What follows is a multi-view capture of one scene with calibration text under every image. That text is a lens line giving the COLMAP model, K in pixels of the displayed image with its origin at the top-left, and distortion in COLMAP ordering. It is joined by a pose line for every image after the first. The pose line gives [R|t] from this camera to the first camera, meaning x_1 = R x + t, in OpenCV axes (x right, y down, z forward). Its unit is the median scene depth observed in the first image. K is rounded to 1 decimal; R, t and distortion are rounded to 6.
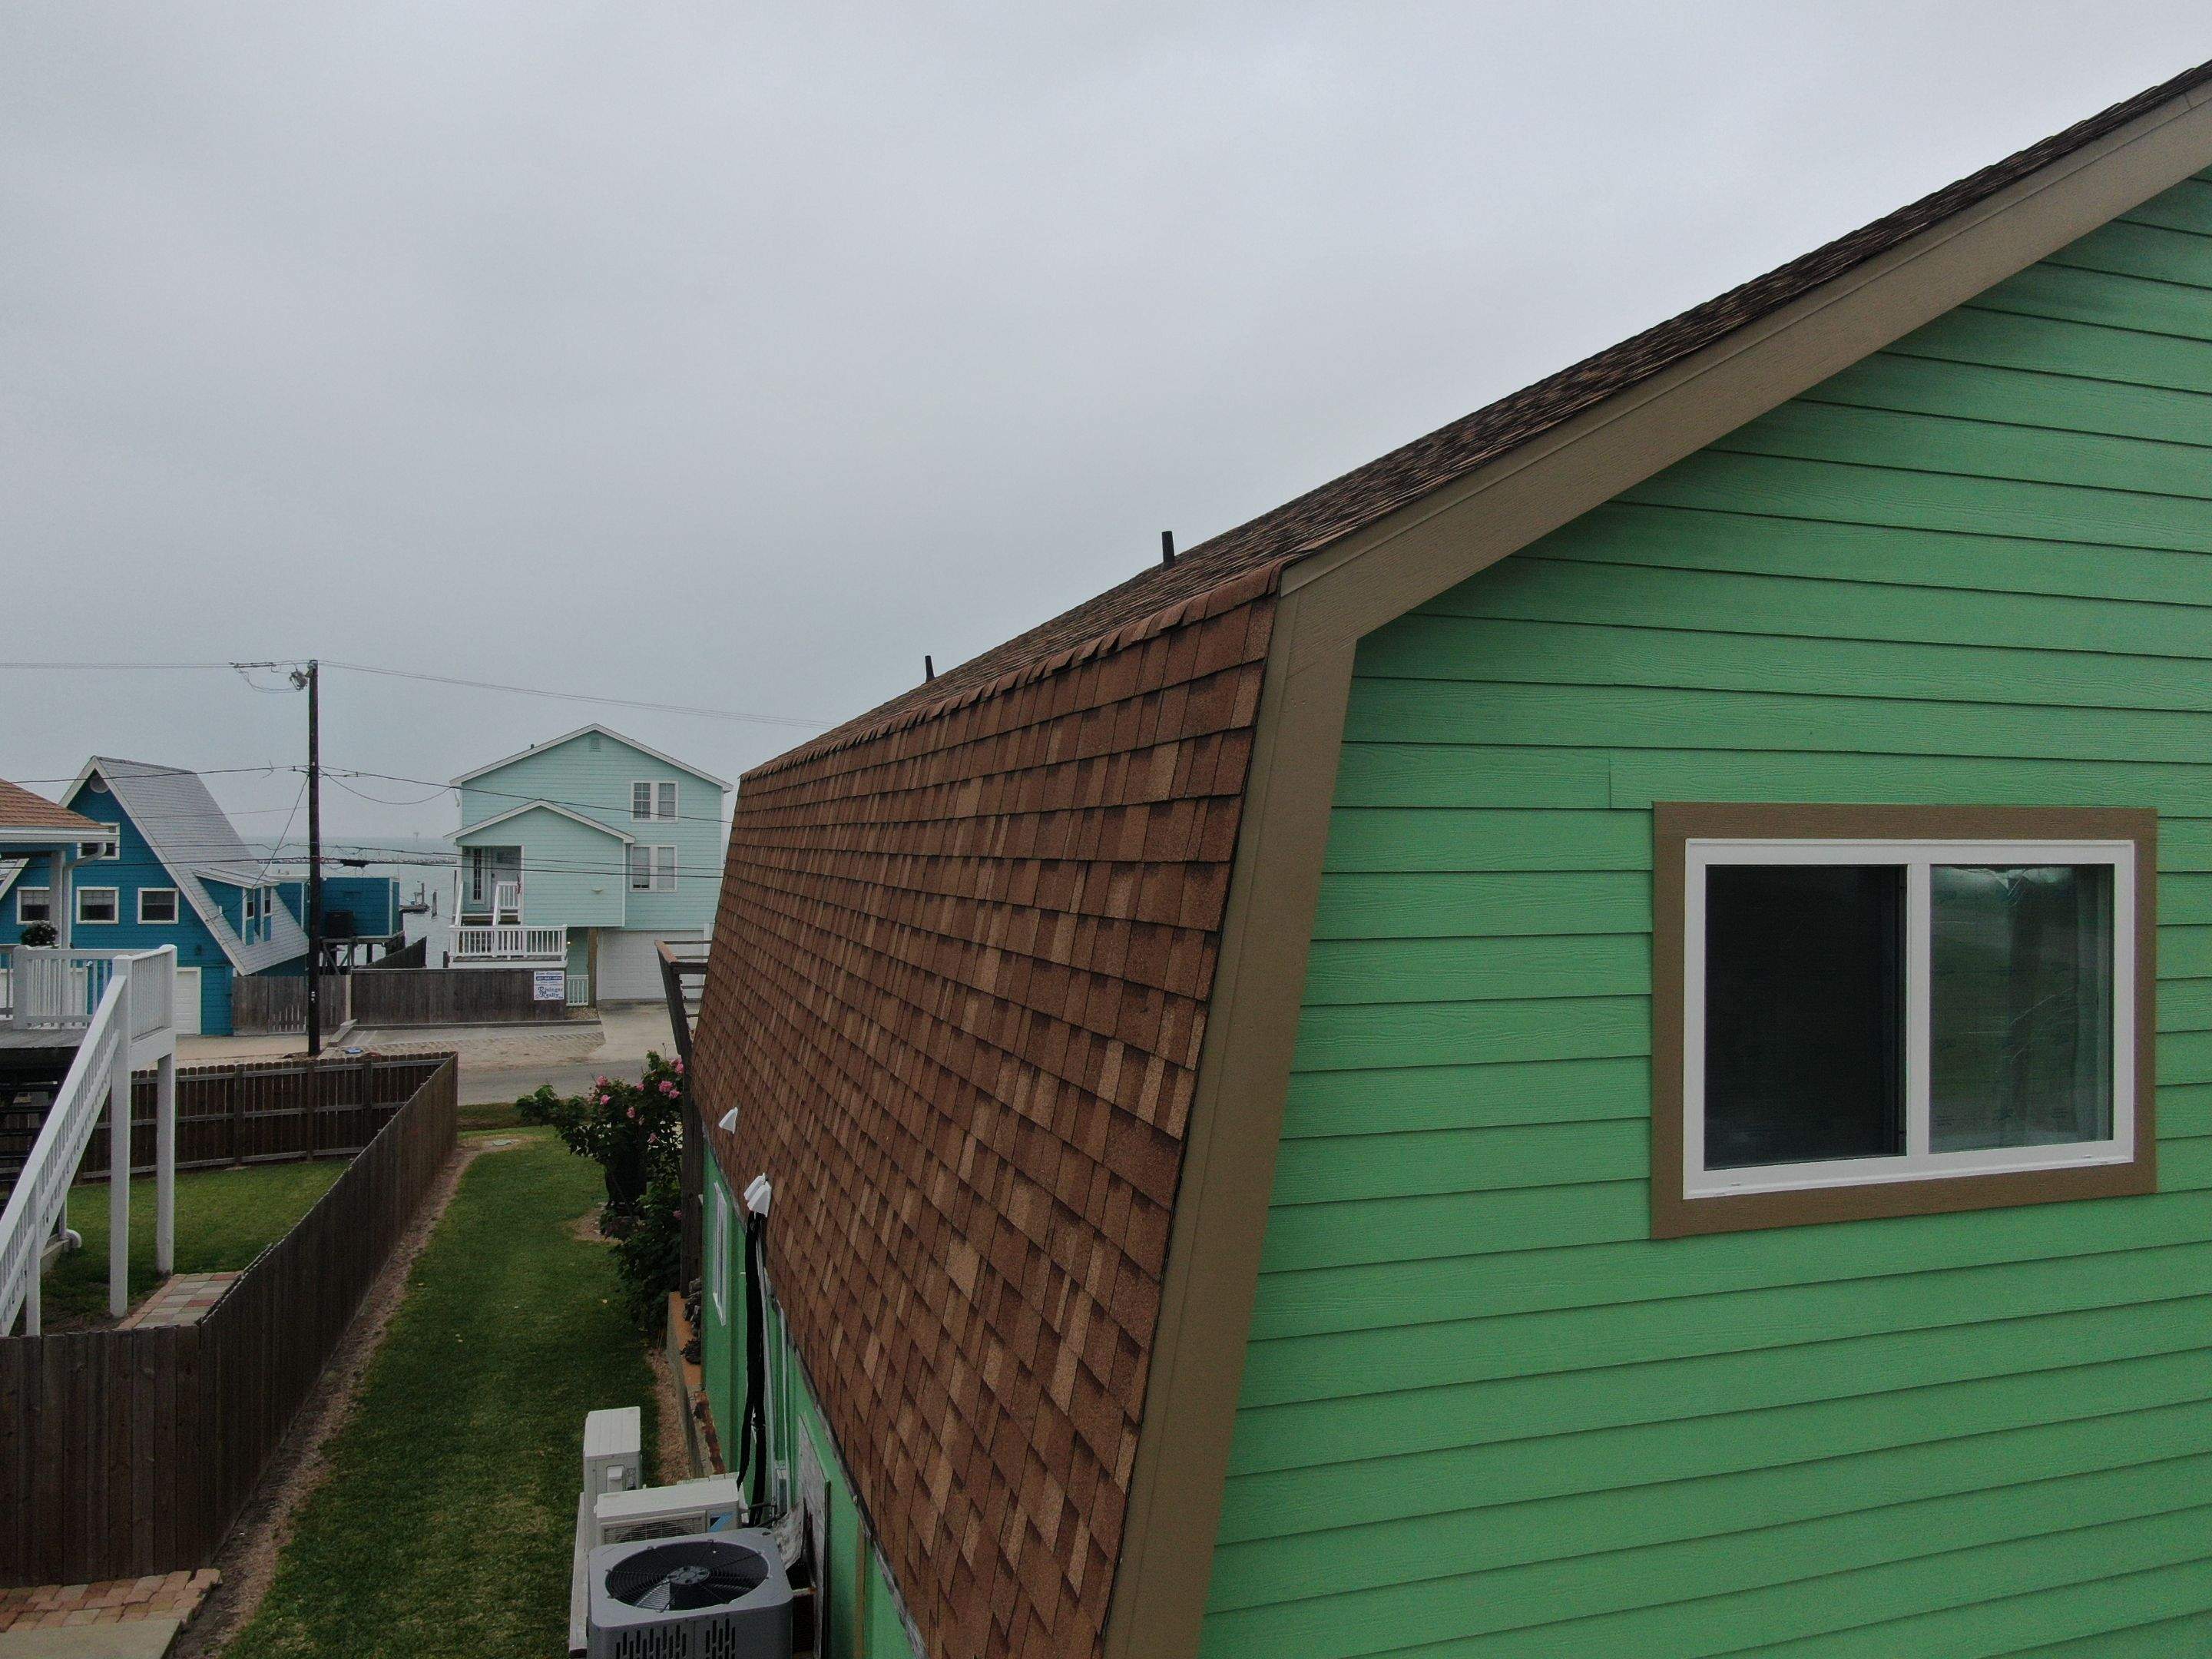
lens RADIAL K [[1594.7, 0, 1107.0], [0, 1594.7, 833.7], [0, 0, 1]] dist [-0.016688, 0.006111]
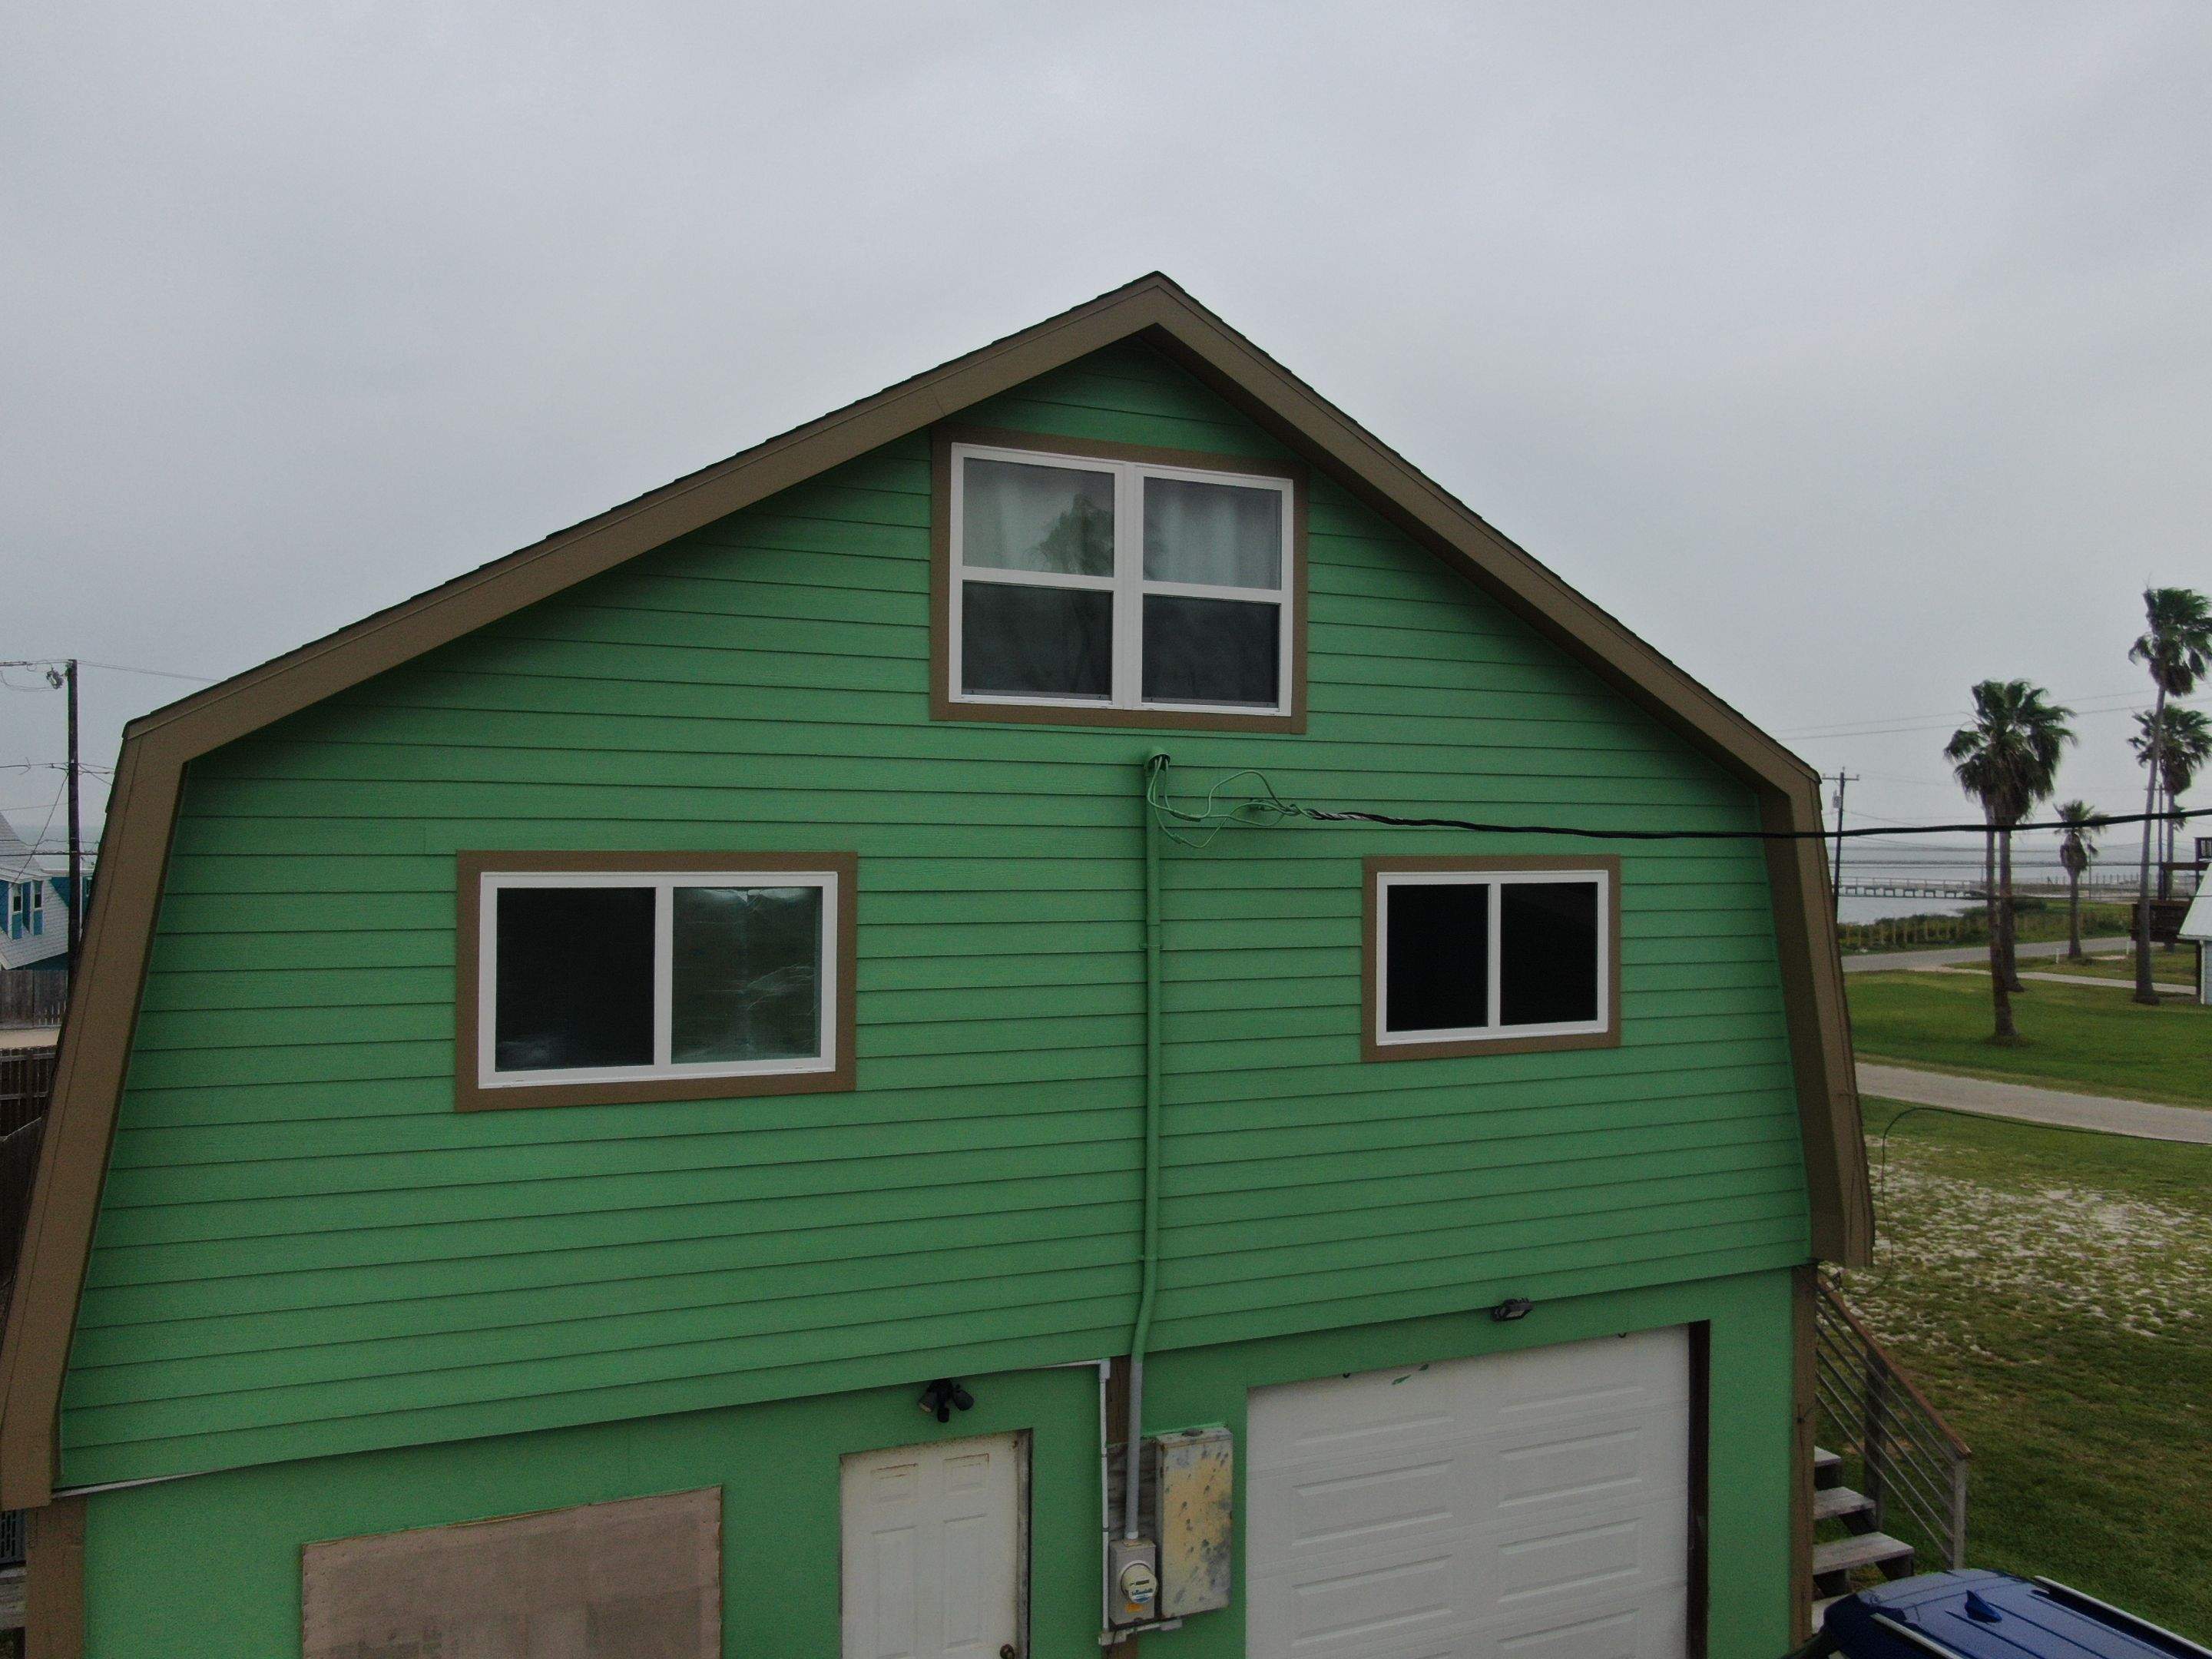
lens RADIAL K [[1594.7, 0, 1104.1], [0, 1594.7, 835.8], [0, 0, 1]] dist [-0.016688, 0.006111]
pose [[0.996894, 0.005028, 0.078589, 0.791444], [-0.005397, 0.999975, 0.004491, -0.041397], [-0.078565, -0.004901, 0.996897, -0.639563]]
